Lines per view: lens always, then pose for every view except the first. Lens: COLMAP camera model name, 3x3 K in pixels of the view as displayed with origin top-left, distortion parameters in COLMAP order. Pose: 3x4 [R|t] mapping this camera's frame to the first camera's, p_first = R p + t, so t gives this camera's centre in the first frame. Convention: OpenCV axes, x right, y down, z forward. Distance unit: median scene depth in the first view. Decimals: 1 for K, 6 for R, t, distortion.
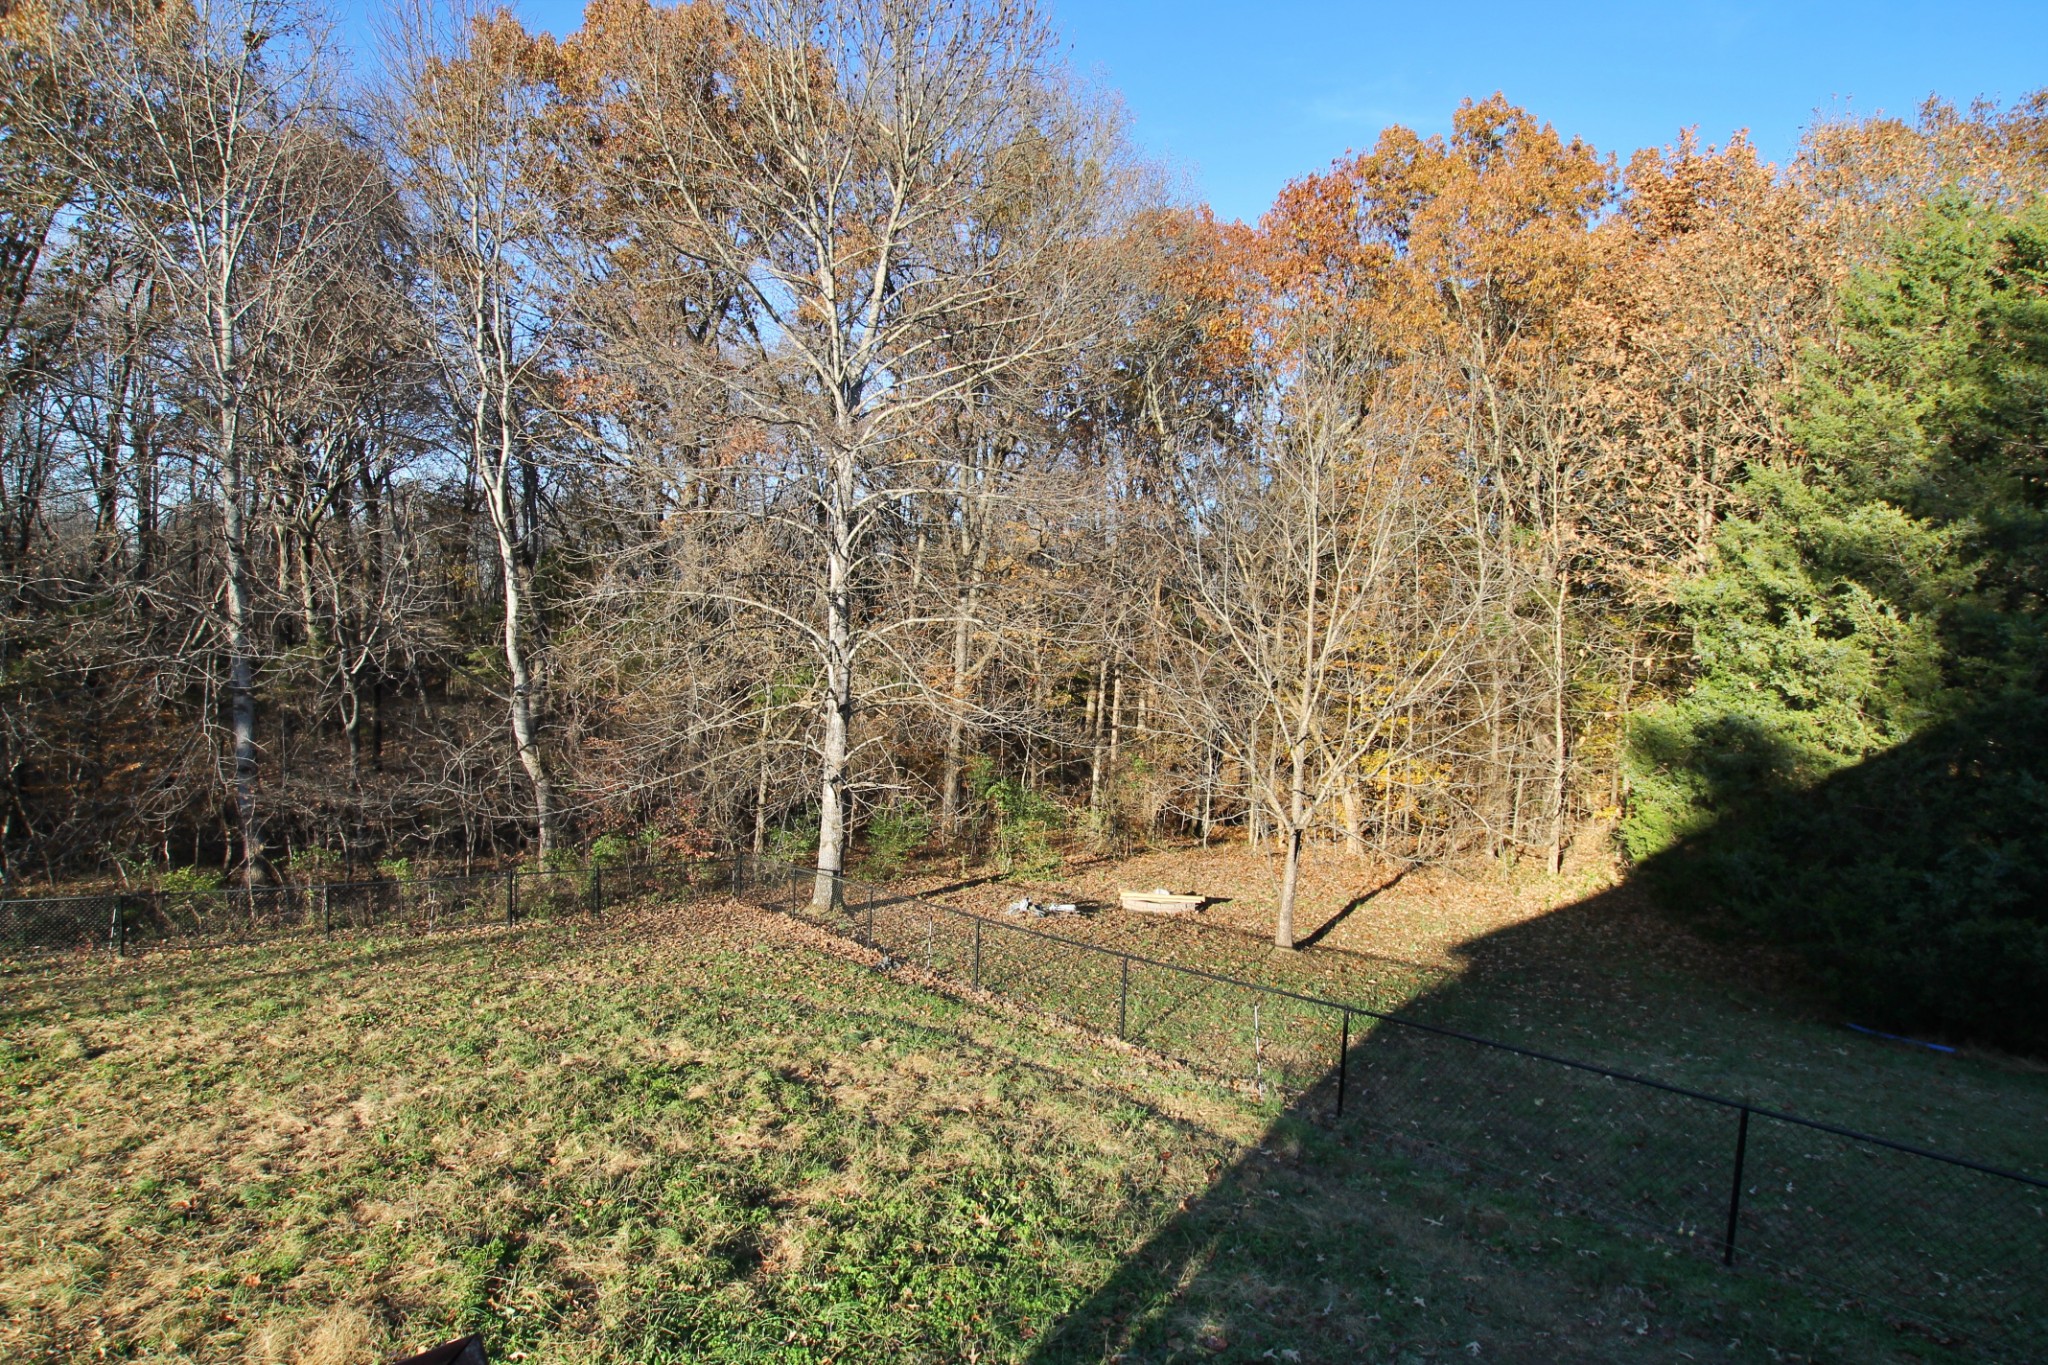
lens RADIAL K [[962.9, 0, 1024.0], [0, 962.9, 682.5], [0, 0, 1]] dist [-0.027592, 0.000890]
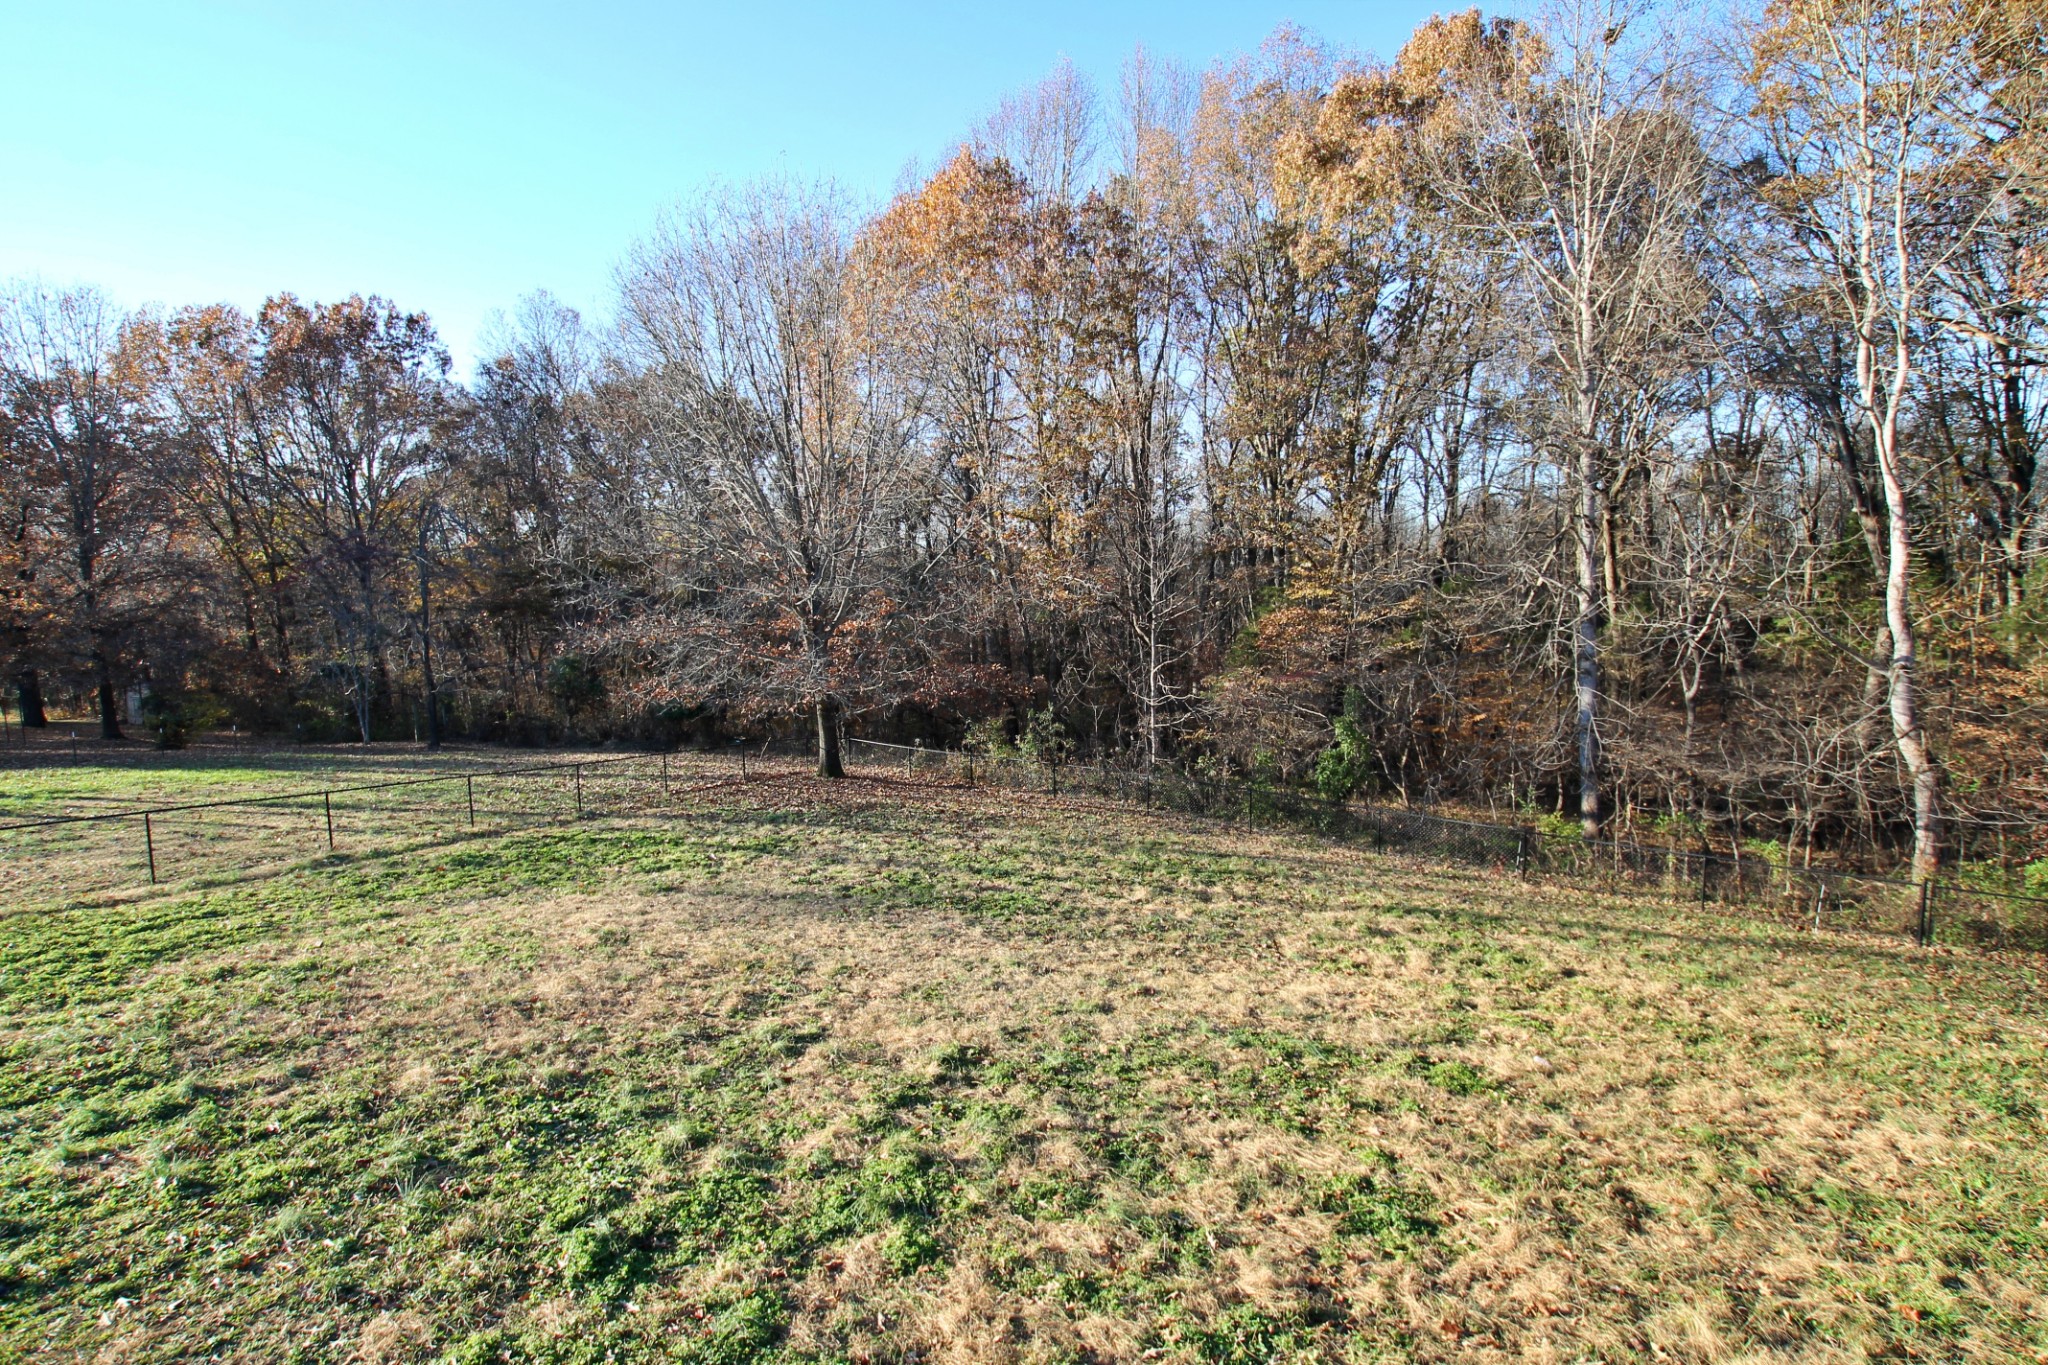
lens RADIAL K [[962.9, 0, 1024.0], [0, 962.9, 682.5], [0, 0, 1]] dist [-0.027592, 0.000890]
pose [[0.419730, 0.046936, -0.906434, -0.134474], [-0.015827, 0.998889, 0.044394, 0.001216], [0.907511, -0.004287, 0.420007, -0.051174]]
